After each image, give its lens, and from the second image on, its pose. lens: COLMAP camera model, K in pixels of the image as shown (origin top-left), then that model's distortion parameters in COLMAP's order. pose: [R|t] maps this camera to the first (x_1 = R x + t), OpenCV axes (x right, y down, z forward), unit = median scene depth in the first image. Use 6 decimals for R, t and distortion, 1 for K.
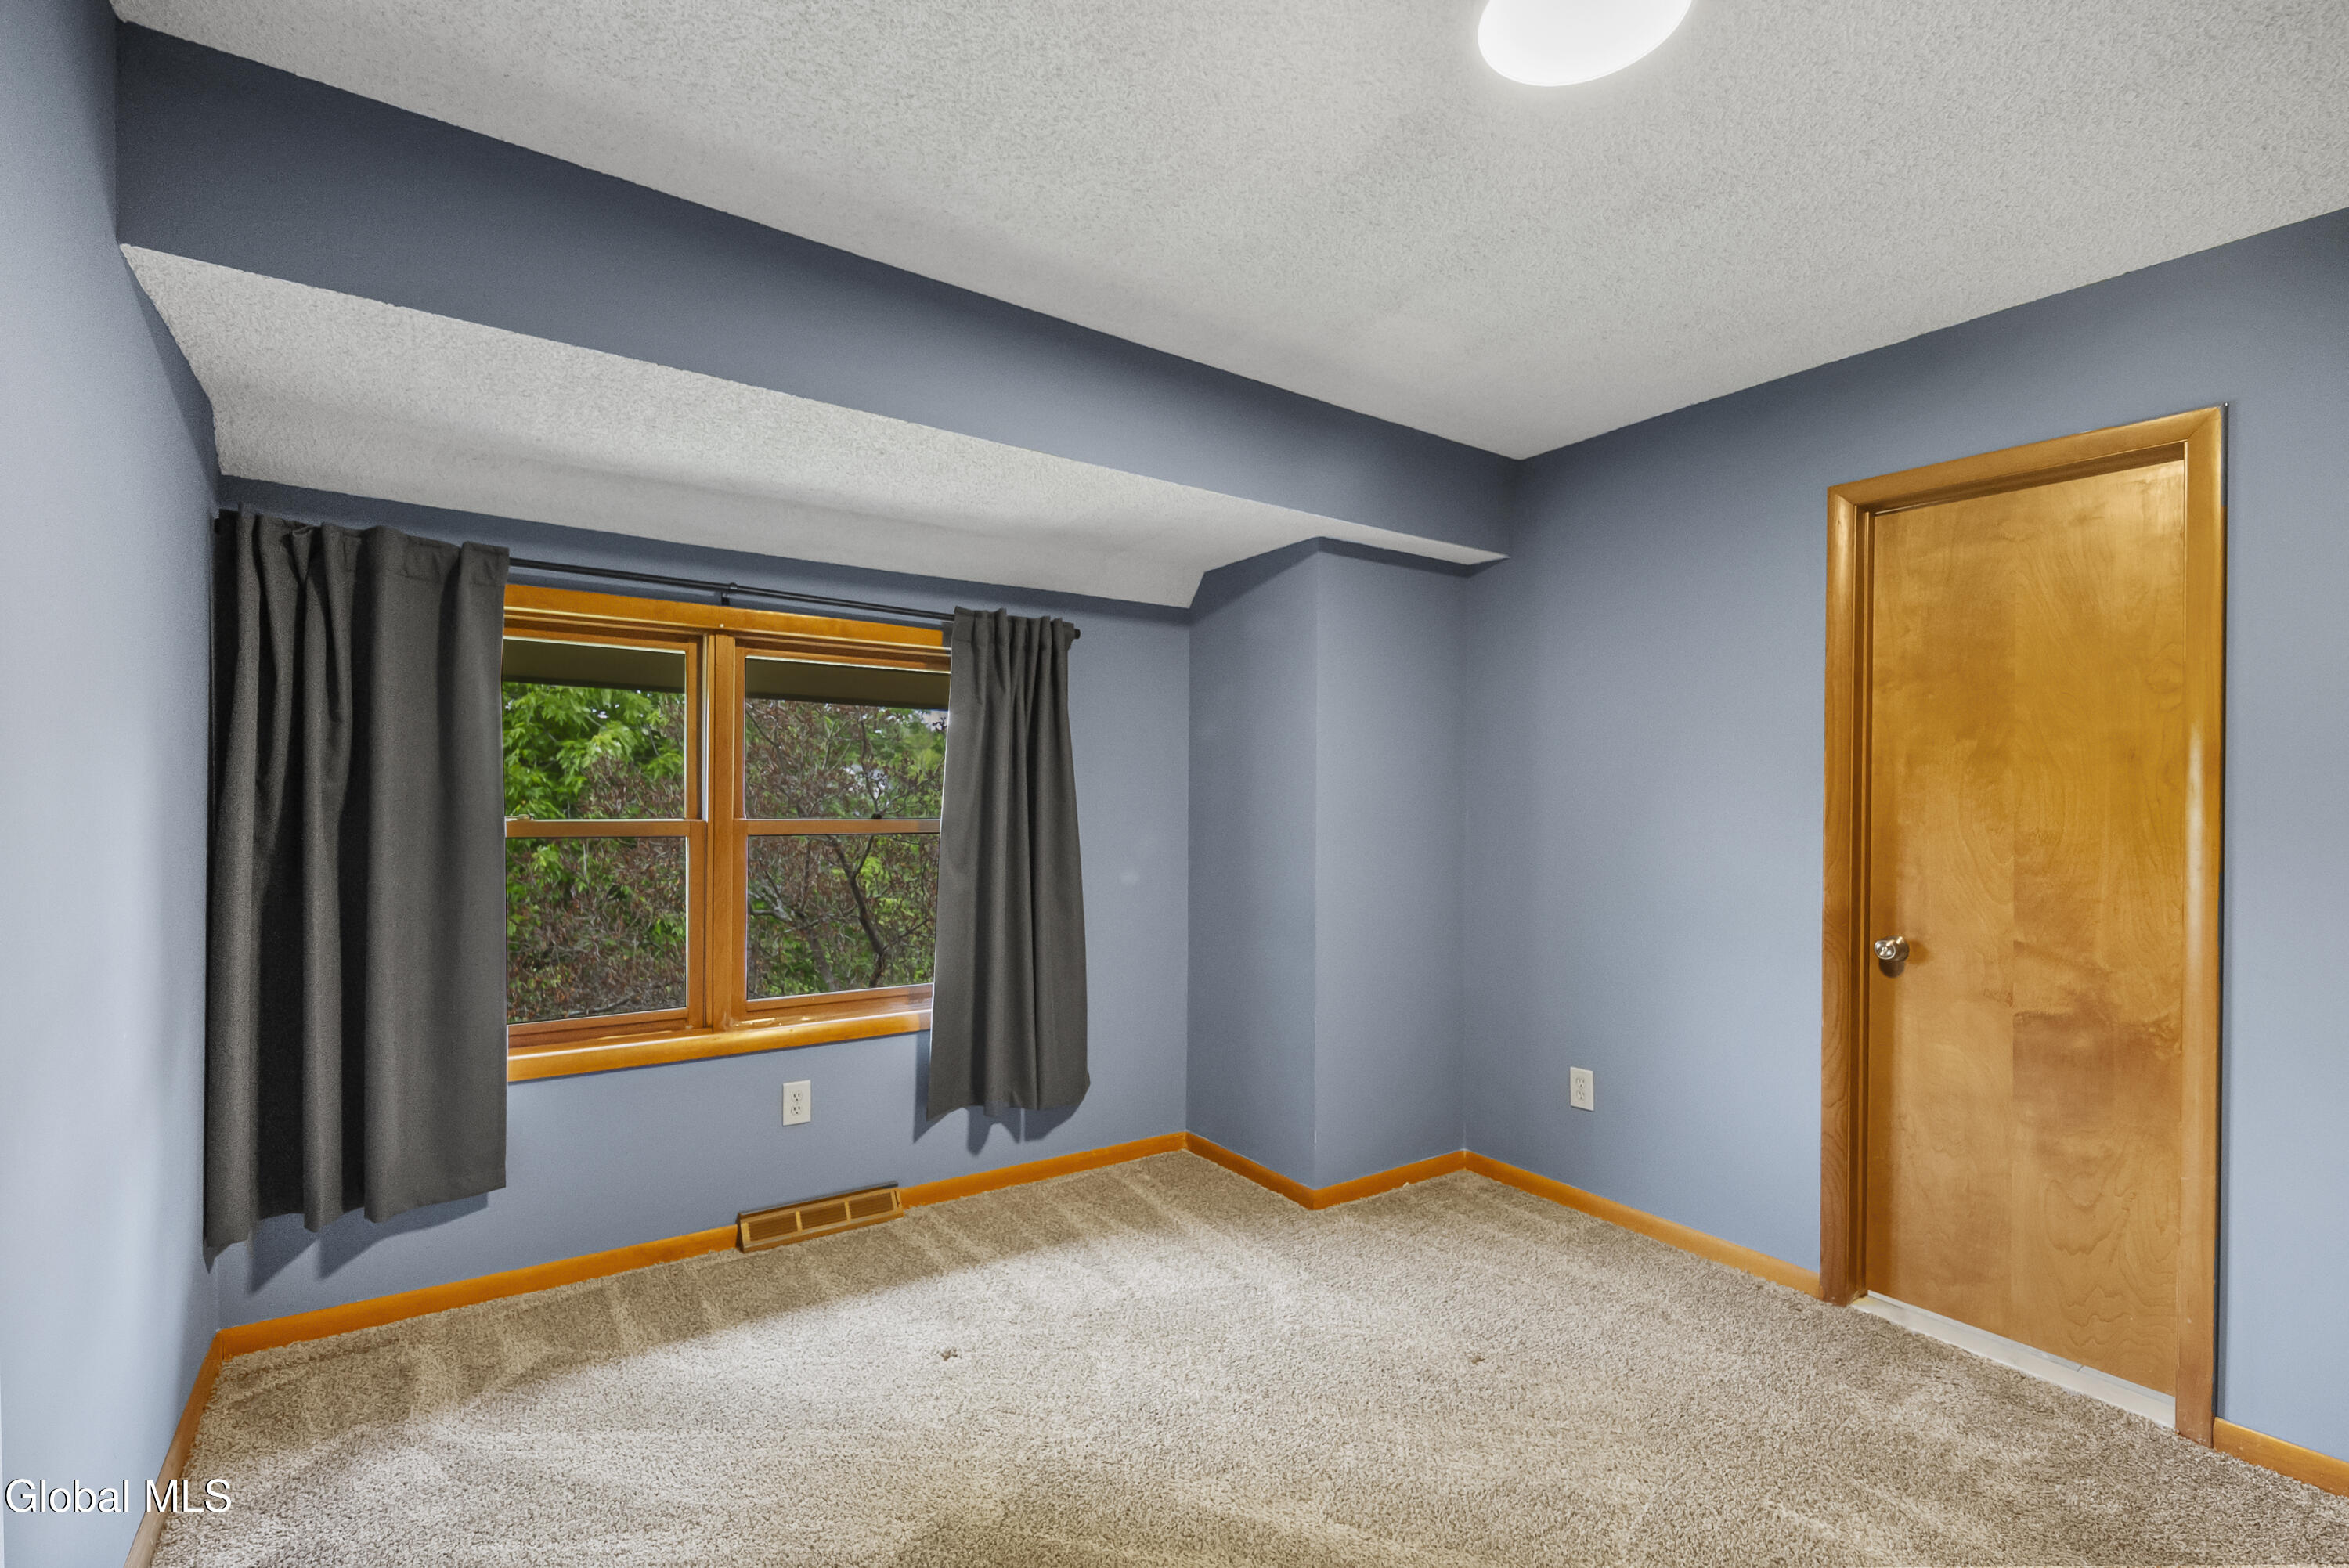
lens RADIAL K [[1025.6, 0, 1143.0], [0, 1025.6, 793.0], [0, 0, 1]] dist [0.000276, -0.000482]
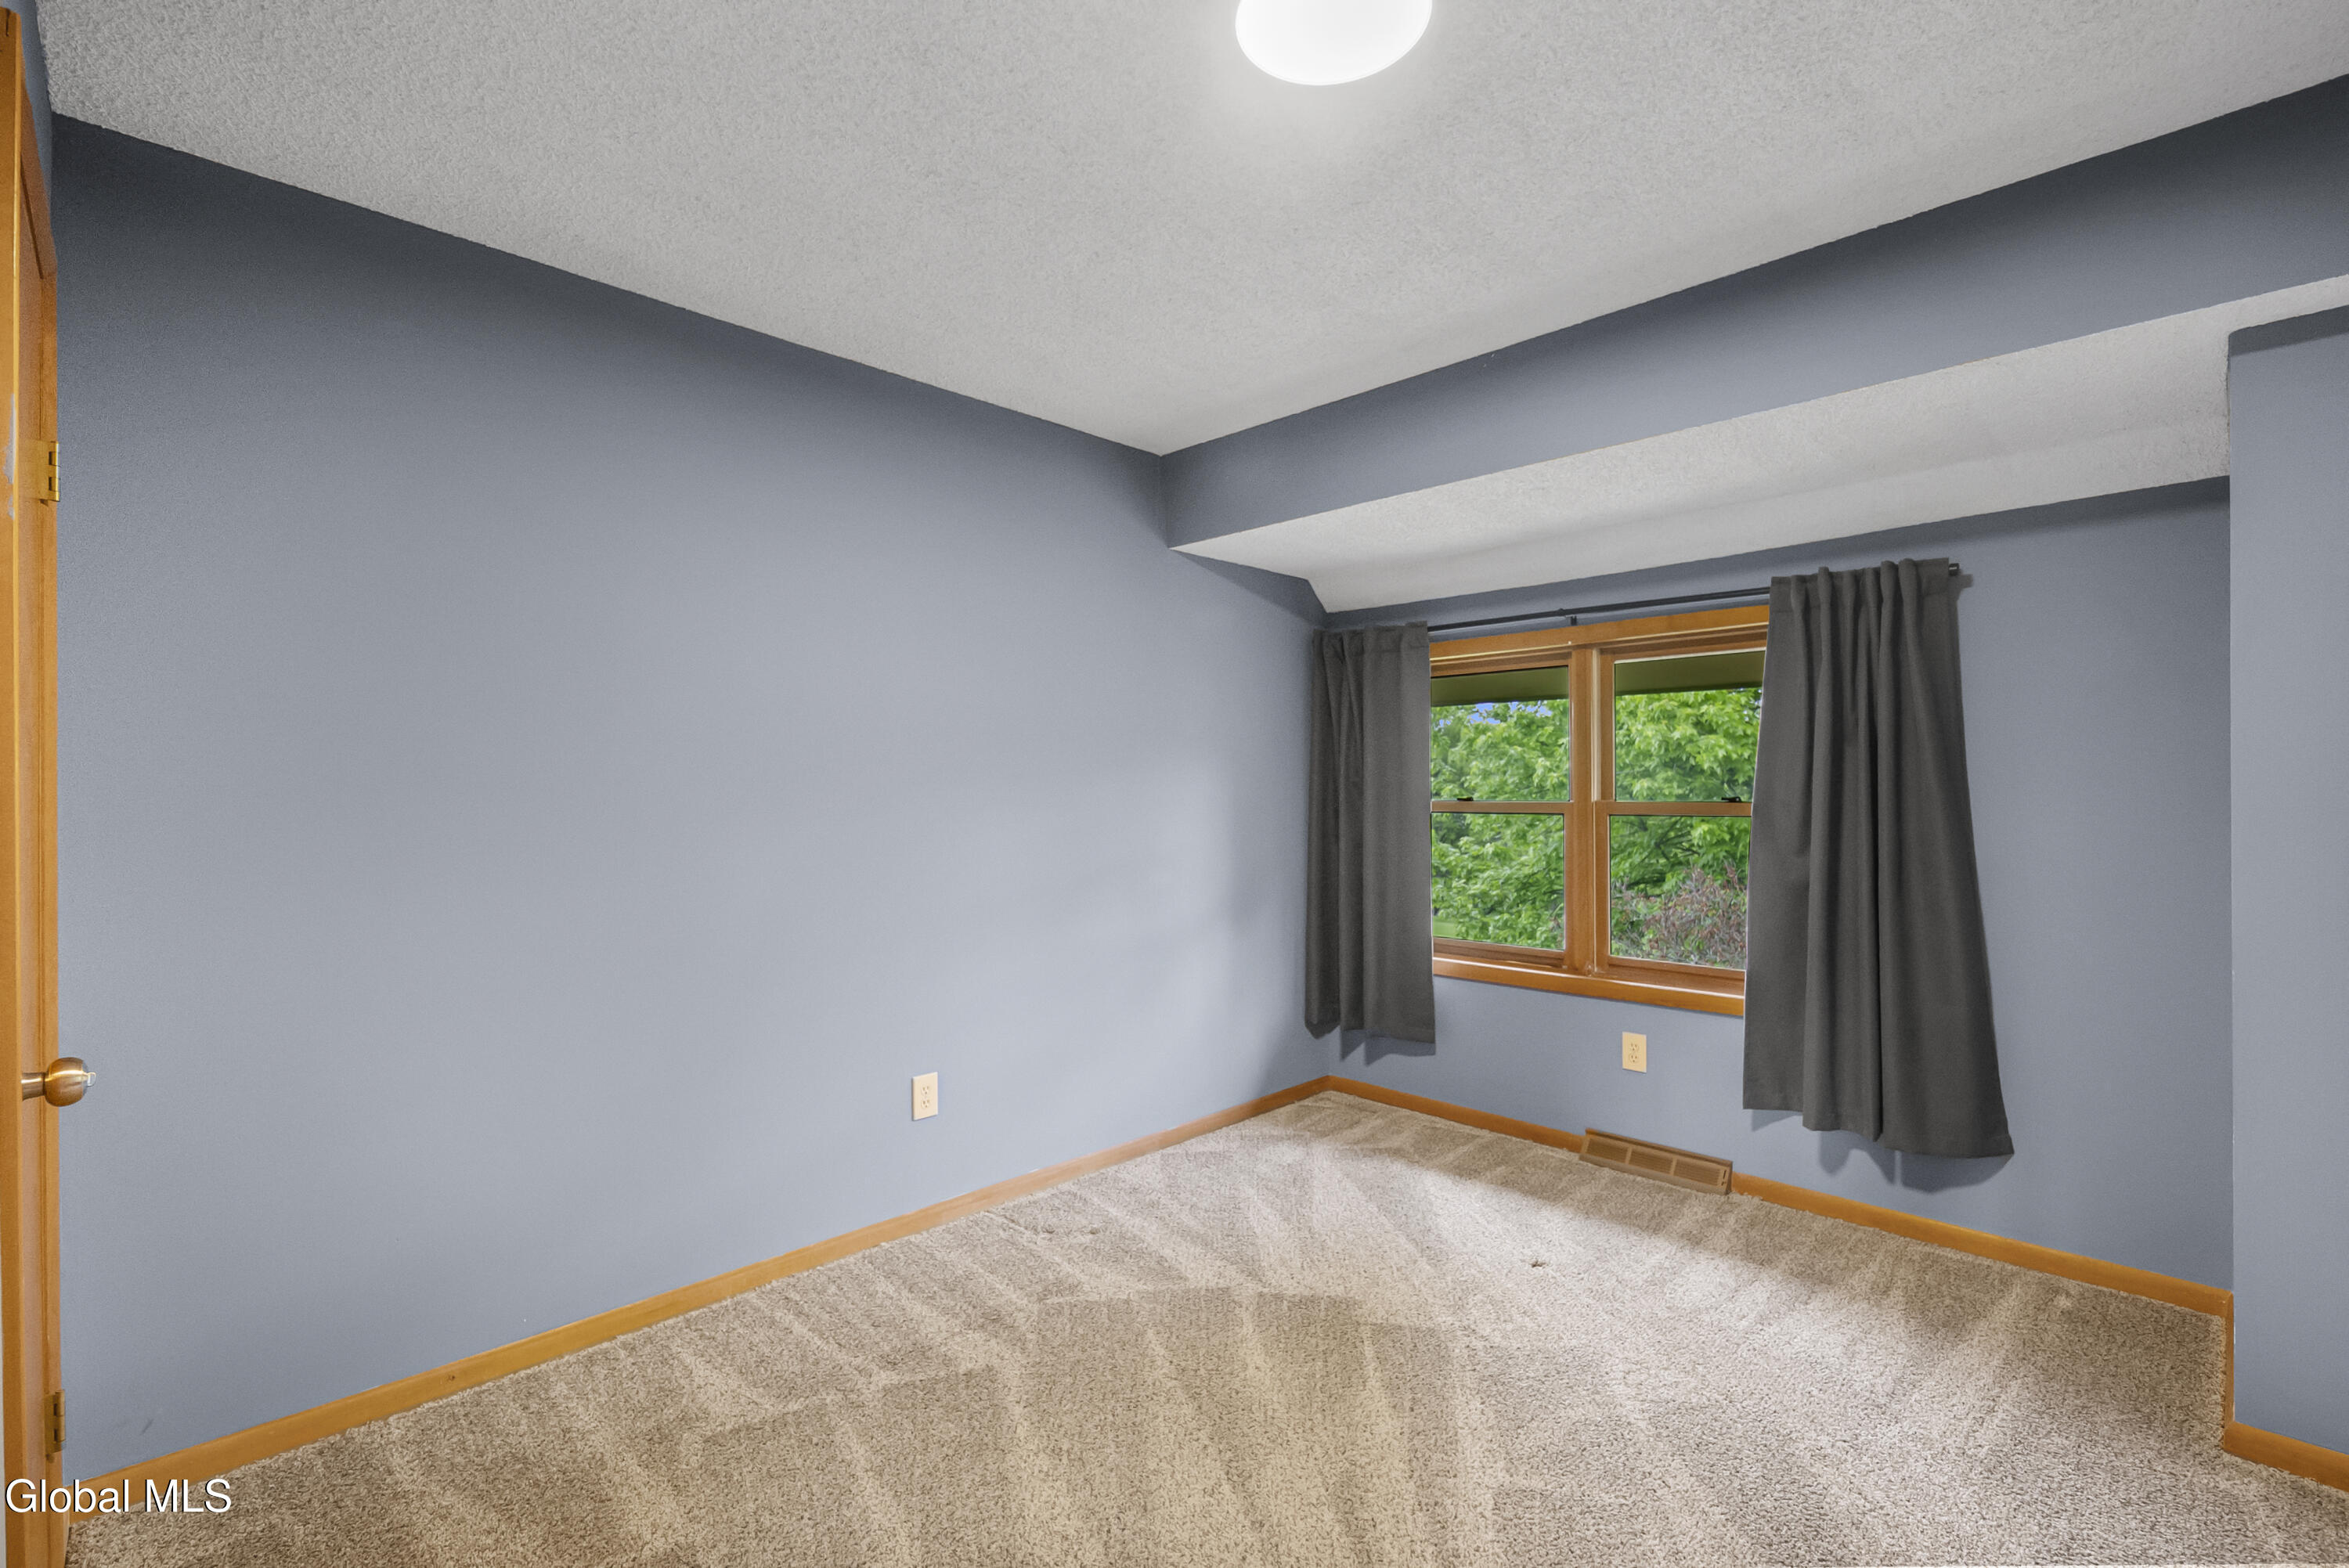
lens RADIAL K [[1076.7, 0, 1261.5], [0, 1076.7, 791.5], [0, 0, 1]] dist [-0.001604, -0.000695]
pose [[0.212650, -0.008171, -0.977094, 0.761373], [0.017457, 0.999837, -0.004562, 0.012934], [0.976972, -0.016087, 0.212758, 0.363051]]
